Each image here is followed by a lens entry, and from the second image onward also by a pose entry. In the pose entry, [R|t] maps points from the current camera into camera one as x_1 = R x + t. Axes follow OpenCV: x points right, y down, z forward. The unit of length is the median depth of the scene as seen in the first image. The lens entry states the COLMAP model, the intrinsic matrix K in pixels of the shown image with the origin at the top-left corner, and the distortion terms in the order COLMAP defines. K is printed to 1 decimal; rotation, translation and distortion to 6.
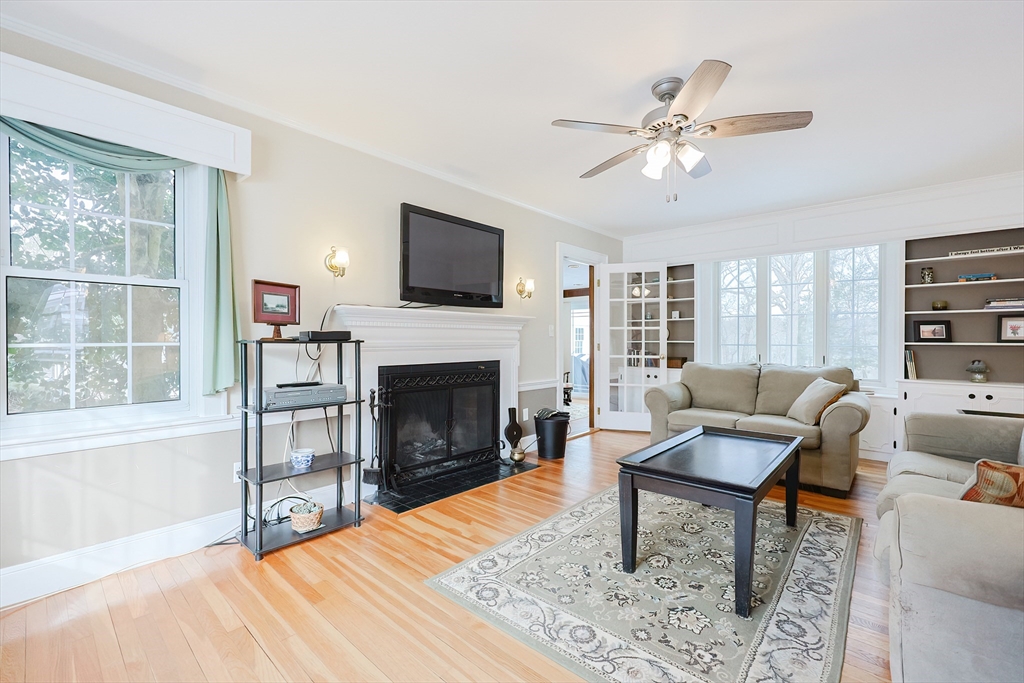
lens RADIAL K [[434.0, 0, 517.3], [0, 434.0, 335.9], [0, 0, 1]] dist [0.000533, -0.000046]
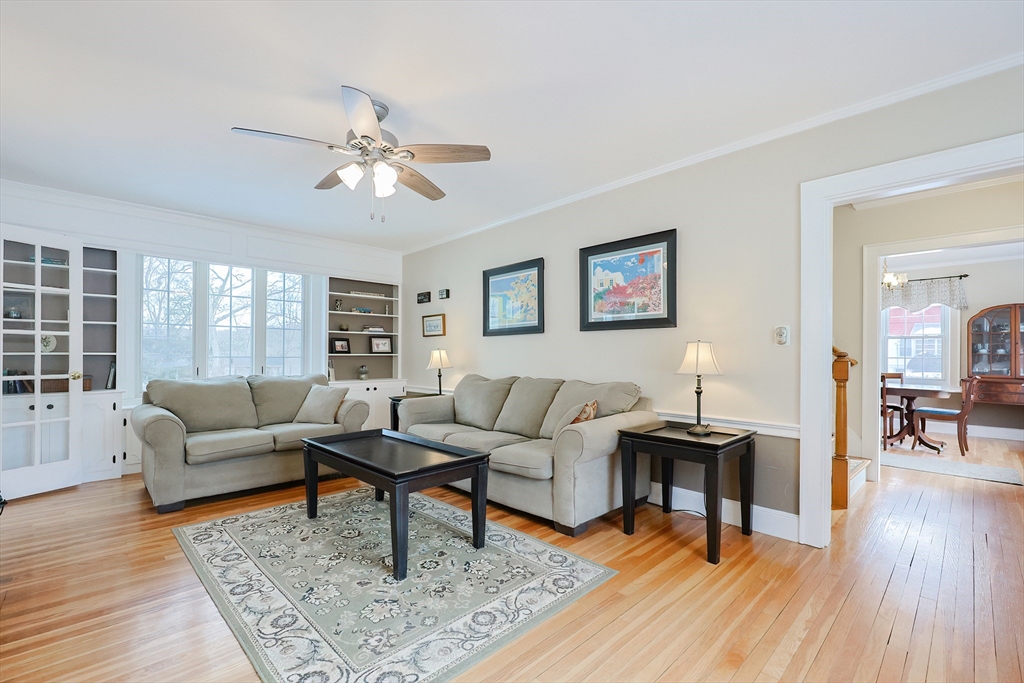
lens RADIAL K [[434.0, 0, 510.6], [0, 434.0, 344.6], [0, 0, 1]] dist [0.000533, -0.000046]
pose [[0.095431, 0.018551, 0.995263, -0.508563], [-0.013263, 0.999761, -0.017363, 0.003627], [-0.995348, -0.011543, 0.095654, 0.442788]]
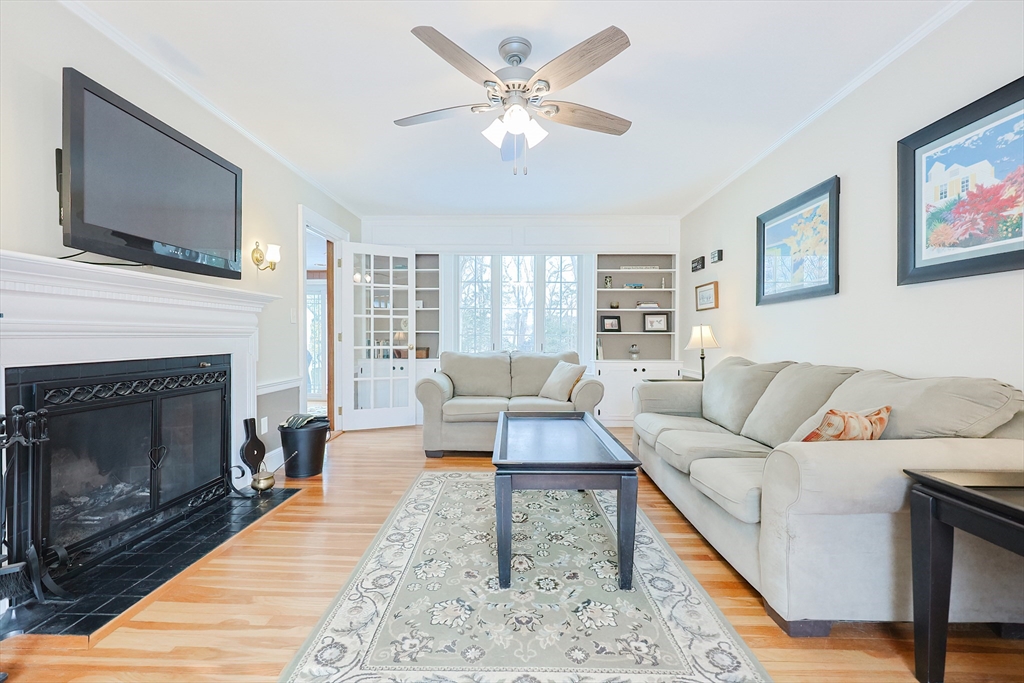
lens RADIAL K [[434.0, 0, 510.3], [0, 434.0, 336.5], [0, 0, 1]] dist [0.000533, -0.000046]
pose [[0.767026, -0.000181, 0.641616, -0.199326], [-0.009064, 0.999897, 0.011119, 0.021761], [-0.641552, -0.014344, 0.766946, 0.226240]]
